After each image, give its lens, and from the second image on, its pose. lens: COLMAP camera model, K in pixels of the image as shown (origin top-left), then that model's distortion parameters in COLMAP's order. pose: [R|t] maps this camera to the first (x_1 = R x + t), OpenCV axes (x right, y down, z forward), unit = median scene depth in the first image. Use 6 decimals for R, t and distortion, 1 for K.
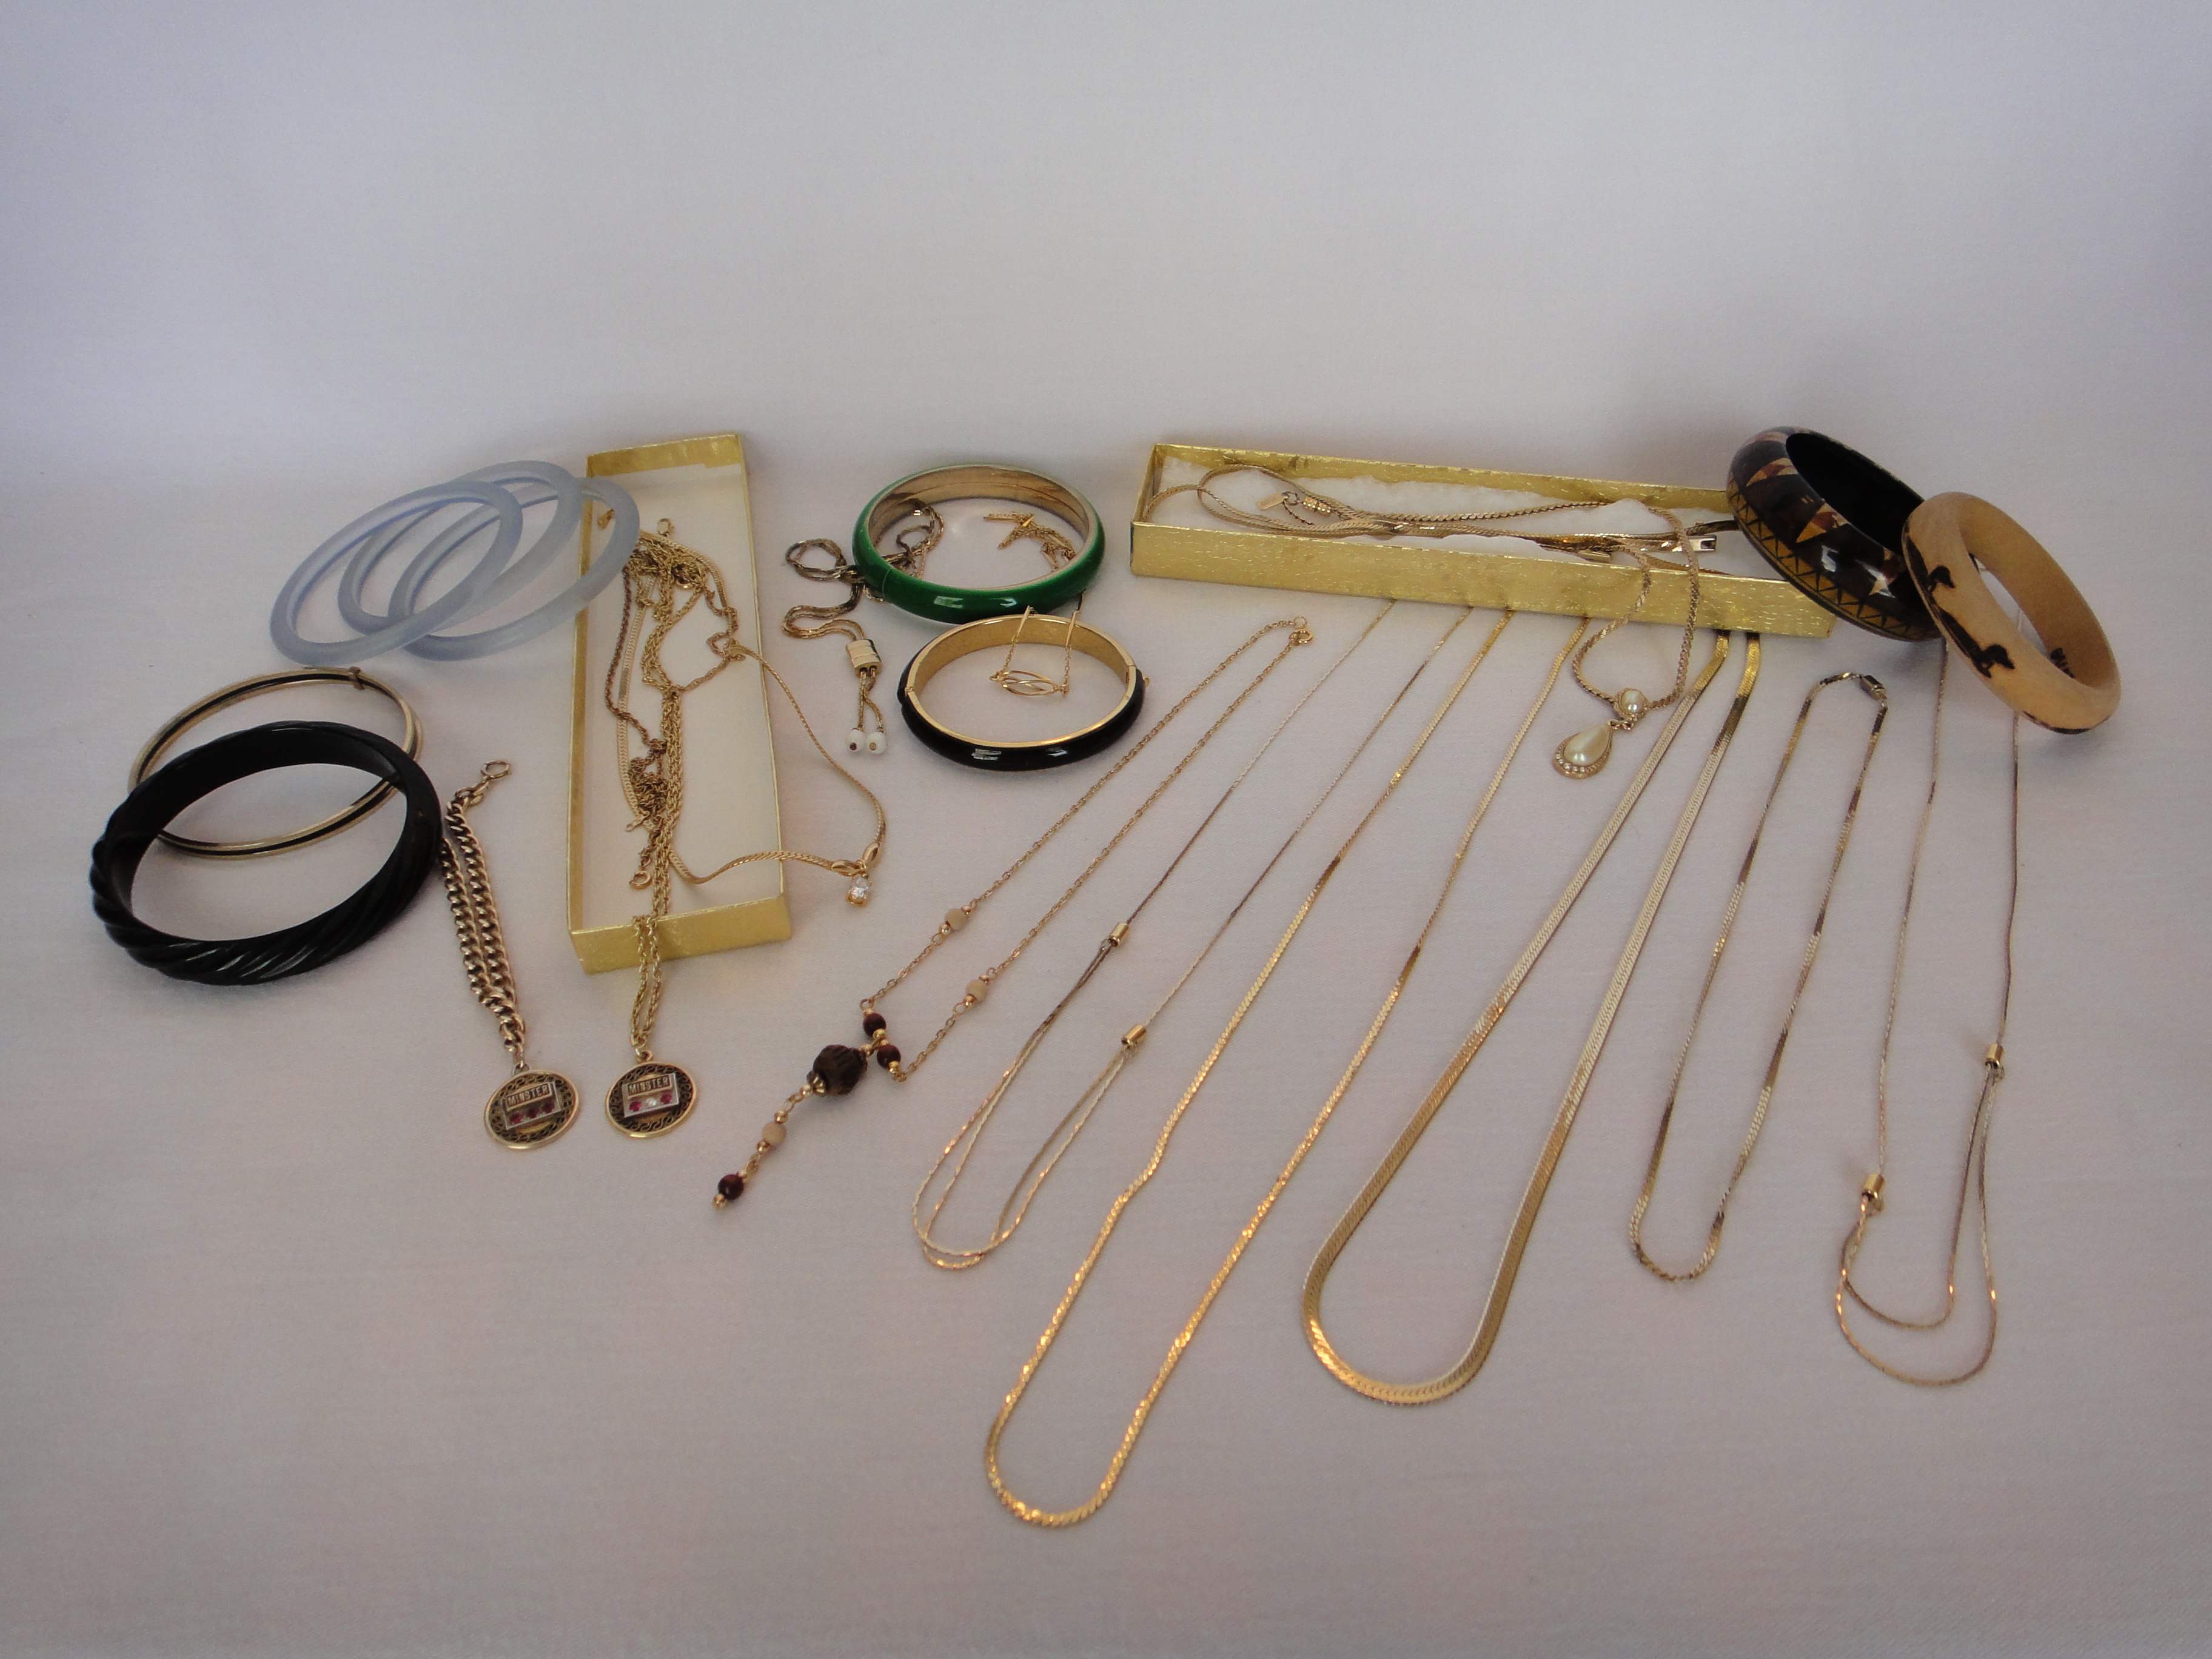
lens RADIAL K [[1614.1, 0, 1106.0], [0, 1614.1, 829.5], [0, 0, 1]] dist [-0.001256, 0.001917]
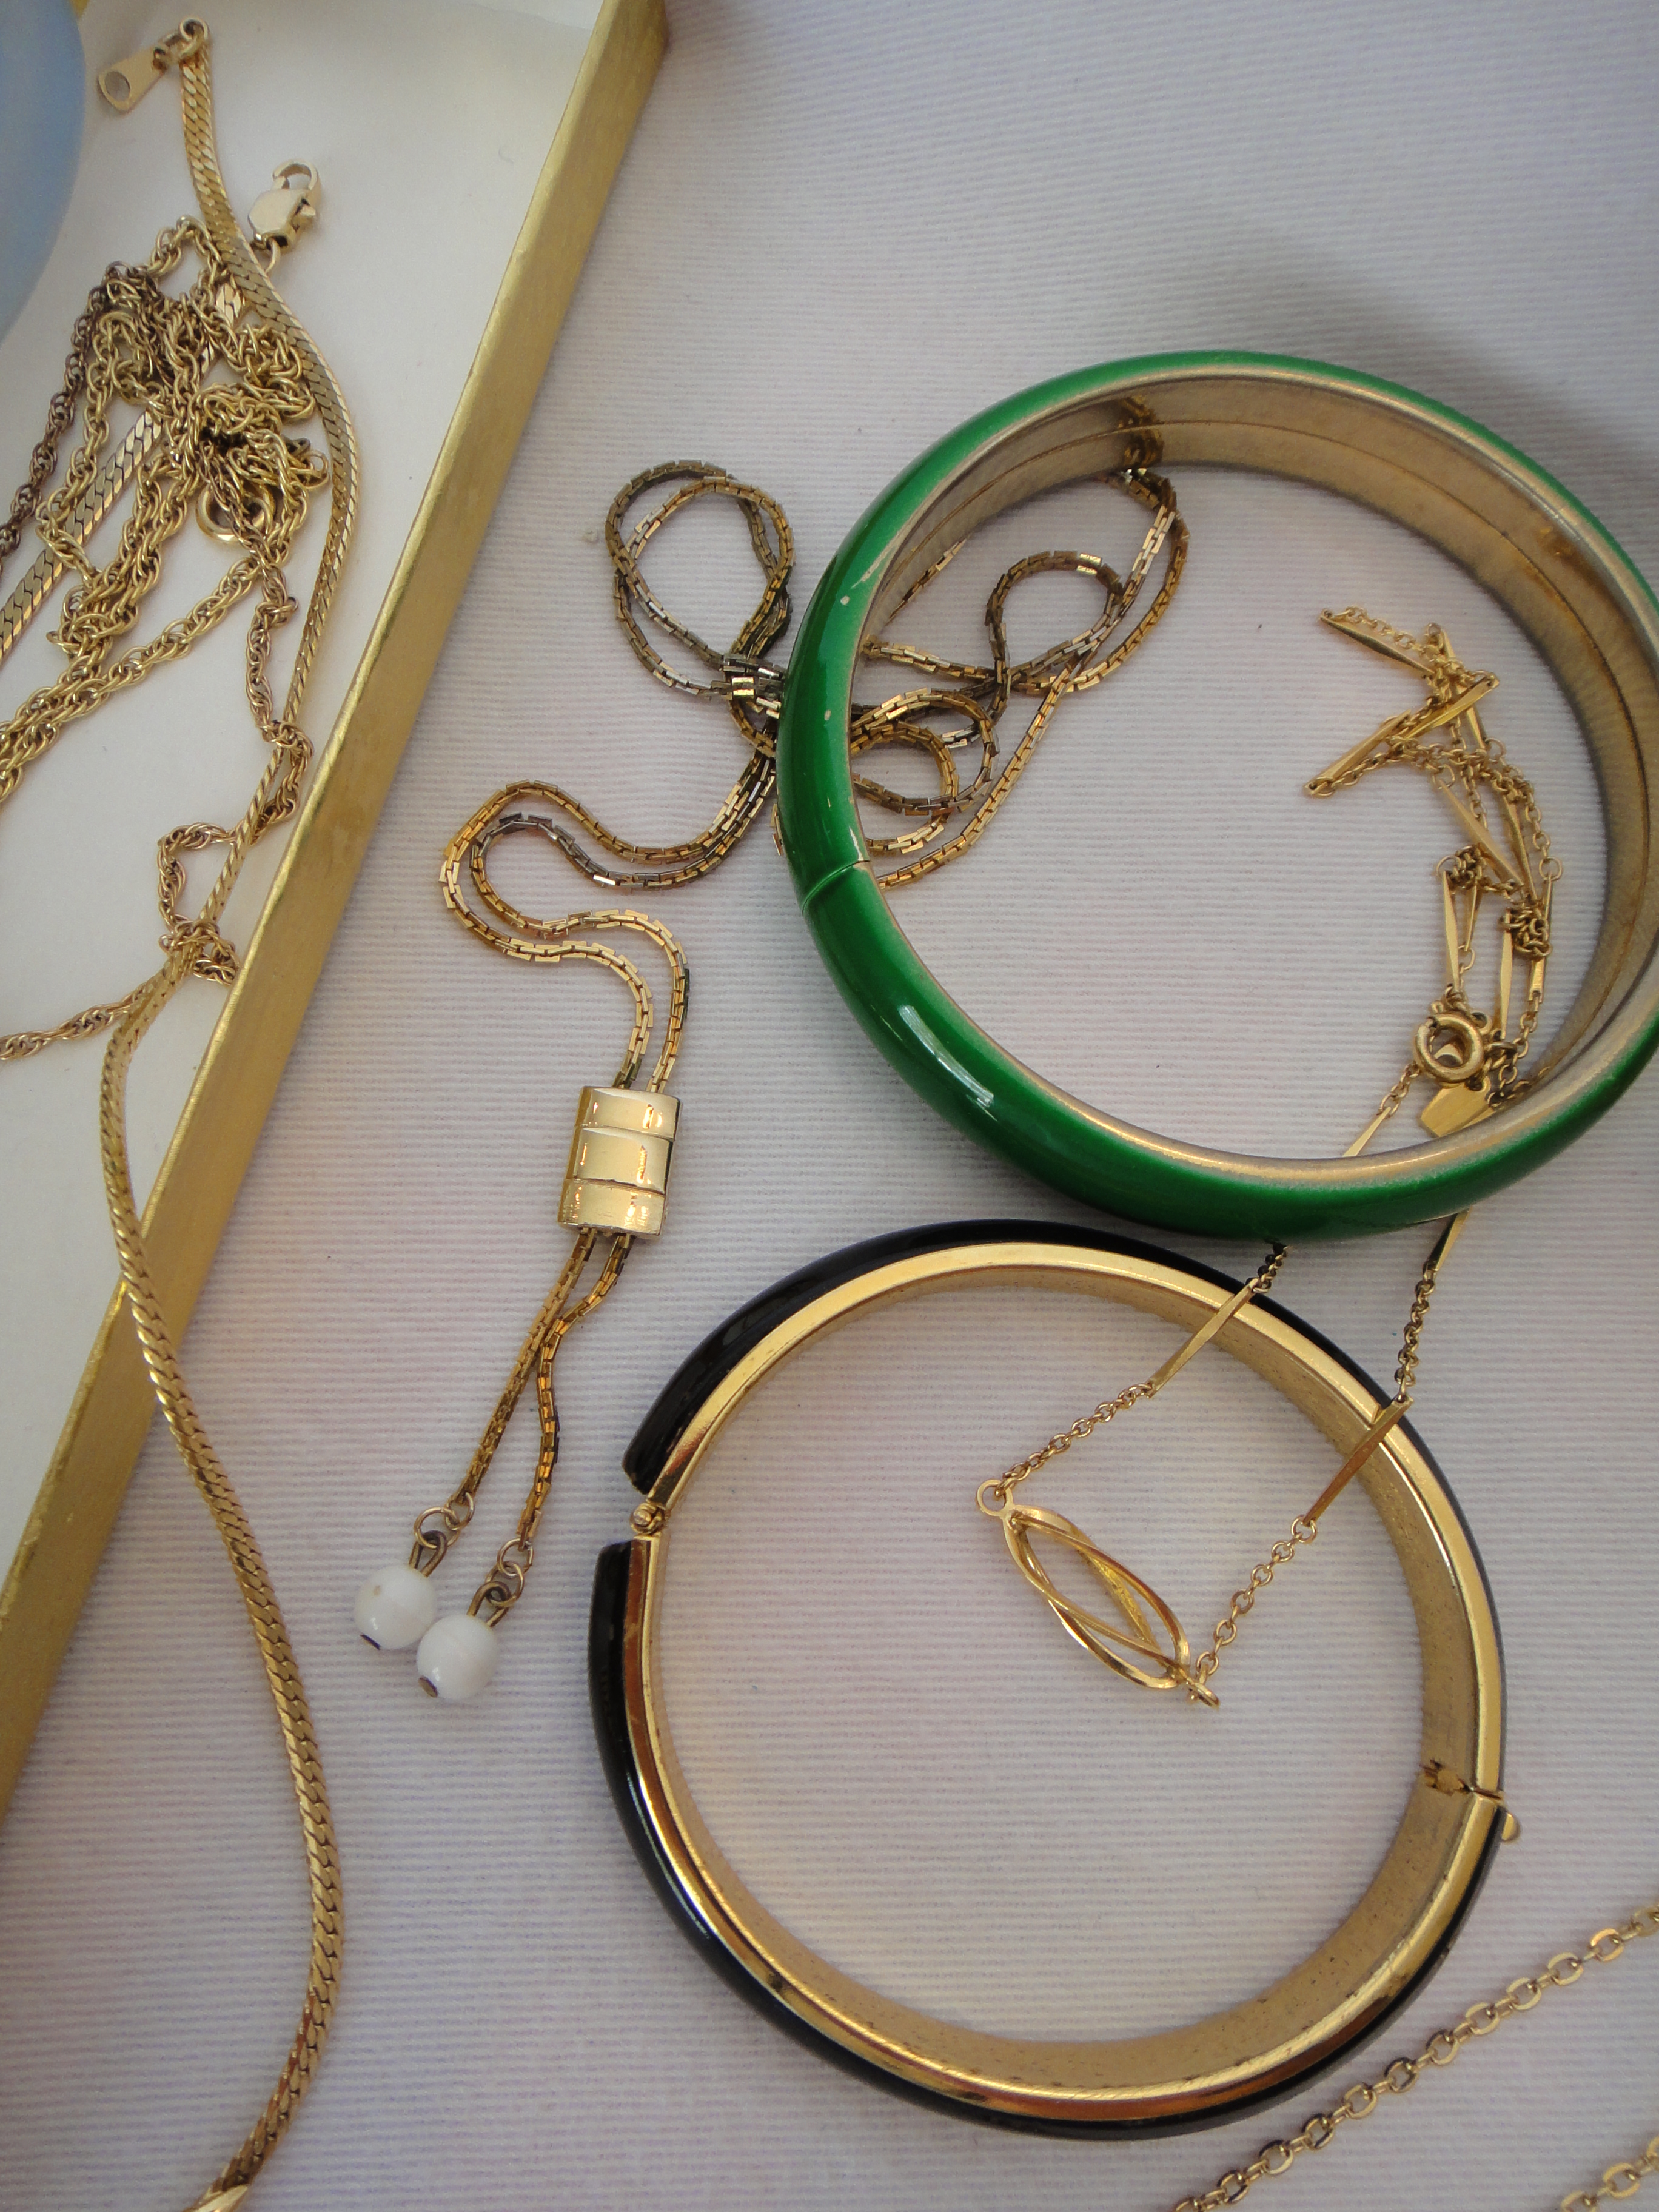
lens RADIAL K [[1614.1, 0, 829.5], [0, 1614.1, 1106.0], [0, 0, 1]] dist [-0.001256, 0.001917]
pose [[0.886723, 0.455582, -0.078537, -0.108288], [-0.346294, 0.767105, 0.540028, -0.296848], [0.306273, -0.451659, 0.837975, 0.840260]]
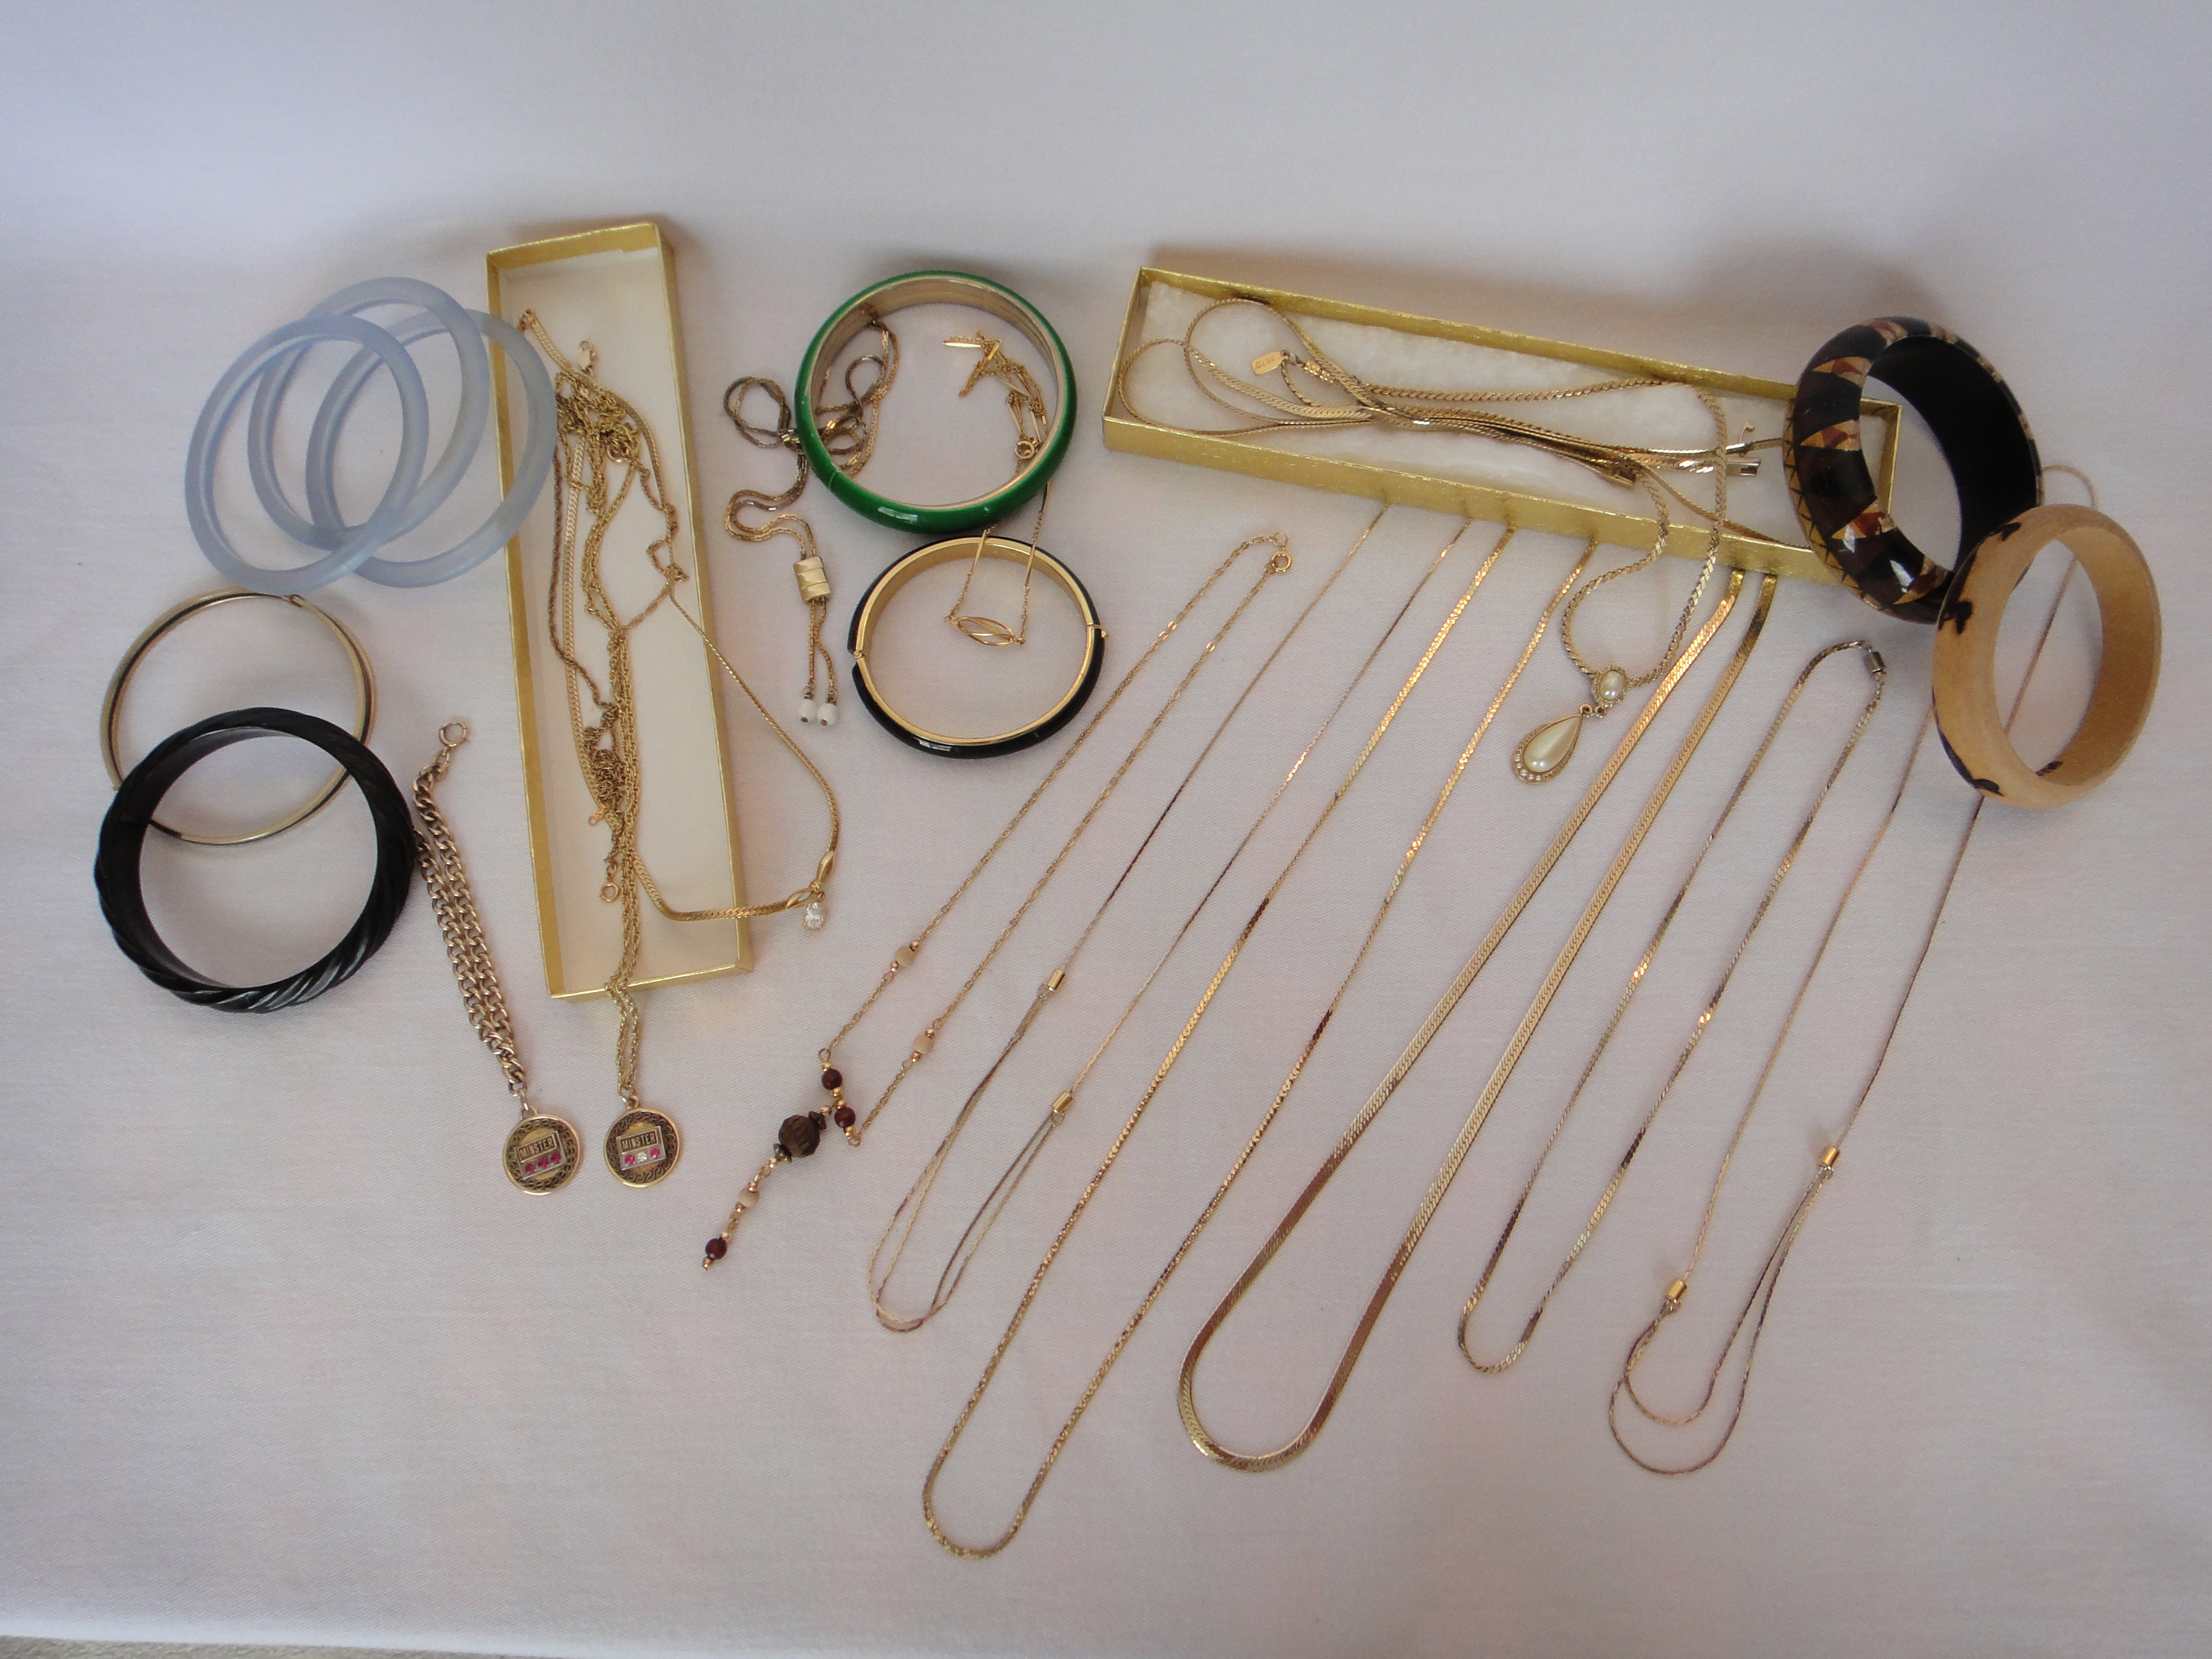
lens RADIAL K [[1614.1, 0, 1106.0], [0, 1614.1, 829.5], [0, 0, 1]] dist [-0.001256, 0.001917]
pose [[0.998426, 0.048162, -0.028753, 0.060806], [-0.023573, 0.825410, 0.564041, -0.564136], [0.050898, -0.562475, 0.825246, 0.153314]]
